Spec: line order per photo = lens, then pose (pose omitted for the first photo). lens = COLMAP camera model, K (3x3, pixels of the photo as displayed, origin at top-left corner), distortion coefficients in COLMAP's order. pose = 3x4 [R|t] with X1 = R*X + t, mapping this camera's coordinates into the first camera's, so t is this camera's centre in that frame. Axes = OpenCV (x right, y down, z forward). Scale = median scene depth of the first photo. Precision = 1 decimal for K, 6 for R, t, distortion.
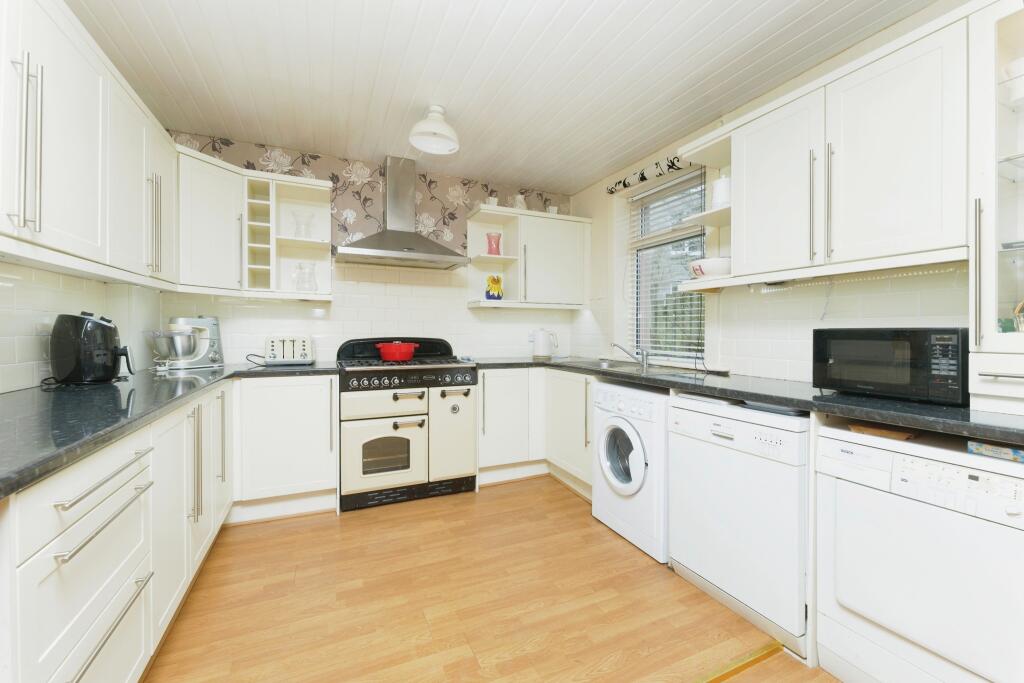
lens RADIAL K [[425.6, 0, 513.1], [0, 425.6, 333.9], [0, 0, 1]] dist [0.000472, 0.000023]
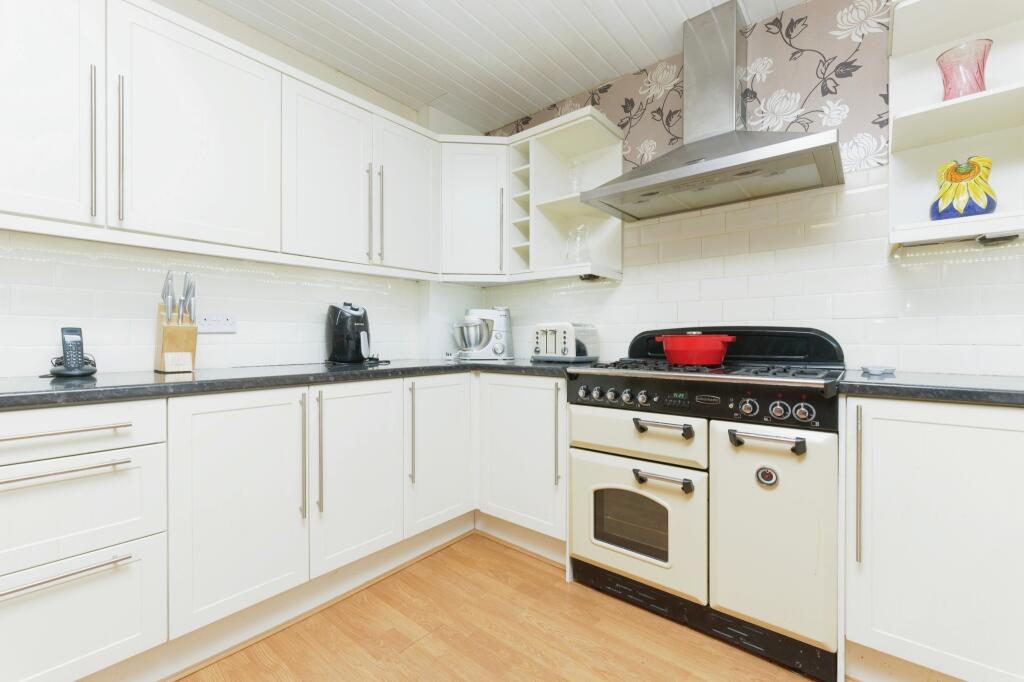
lens RADIAL K [[425.6, 0, 512.2], [0, 425.6, 343.6], [0, 0, 1]] dist [0.000472, 0.000023]
pose [[0.429510, 0.003366, -0.903056, 0.156119], [-0.002591, 0.999994, 0.002495, 0.035656], [0.903059, 0.001268, 0.429516, 0.572729]]
